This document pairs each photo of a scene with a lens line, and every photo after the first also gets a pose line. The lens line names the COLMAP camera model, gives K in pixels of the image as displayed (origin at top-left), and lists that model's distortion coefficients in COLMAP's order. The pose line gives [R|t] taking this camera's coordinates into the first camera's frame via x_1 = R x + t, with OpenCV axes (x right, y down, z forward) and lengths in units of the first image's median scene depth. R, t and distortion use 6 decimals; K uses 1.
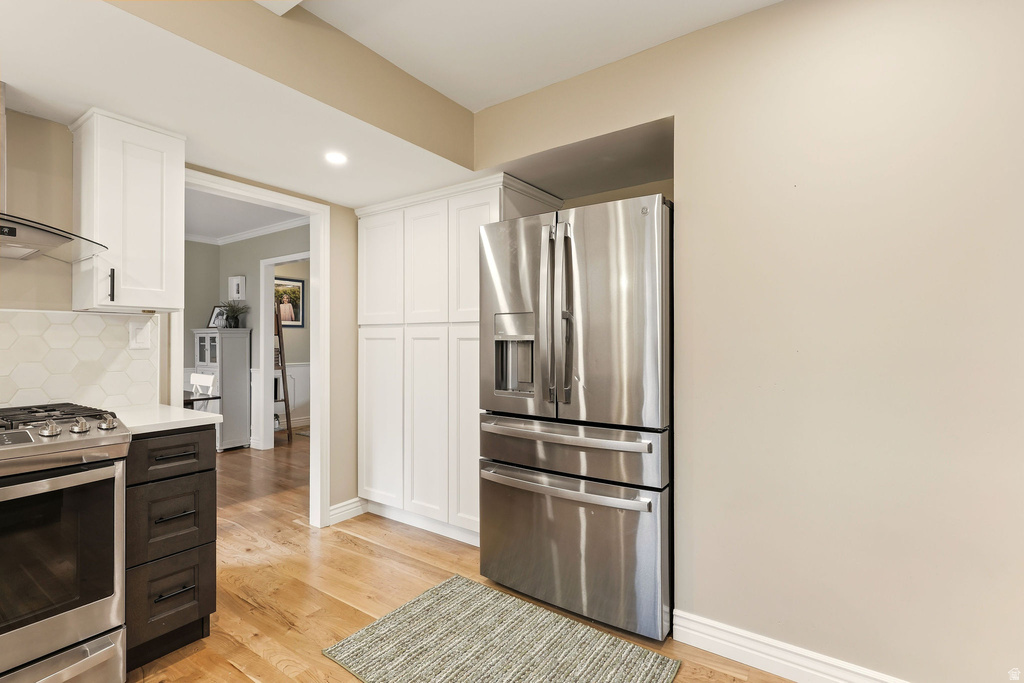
lens RADIAL K [[469.3, 0, 511.6], [0, 469.3, 342.6], [0, 0, 1]] dist [-0.001200, 0.000339]
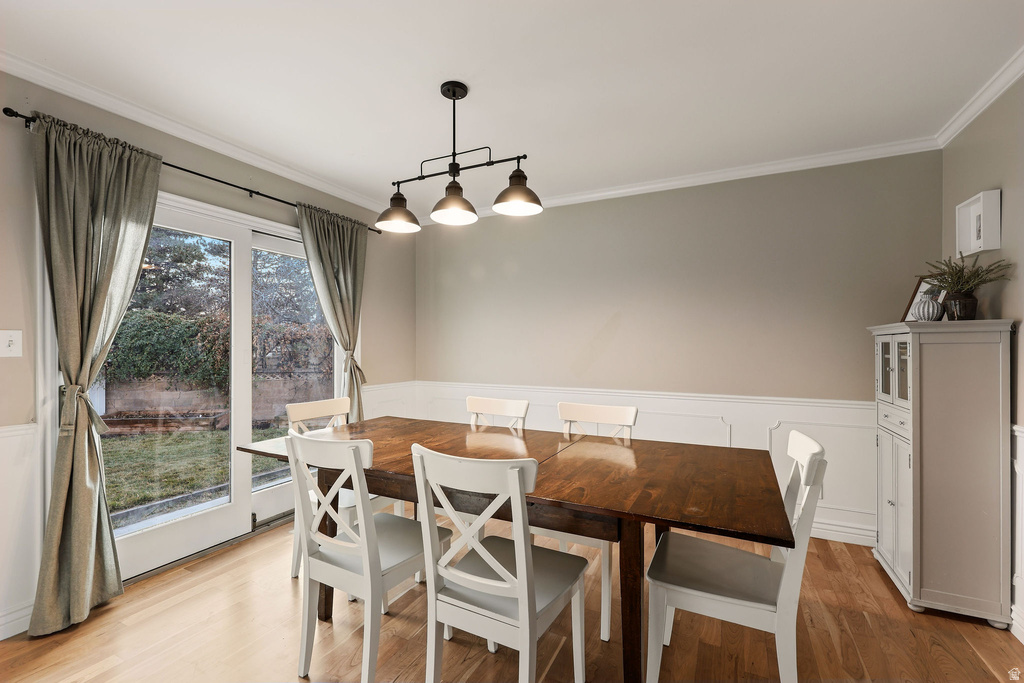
lens RADIAL K [[437.0, 0, 508.5], [0, 437.0, 347.4], [0, 0, 1]] dist [0.000772, -0.000085]
pose [[0.131448, -0.002196, -0.991321, -0.261105], [-0.004107, 0.999988, -0.002760, -0.004078], [0.991314, 0.004435, 0.131438, 0.551965]]
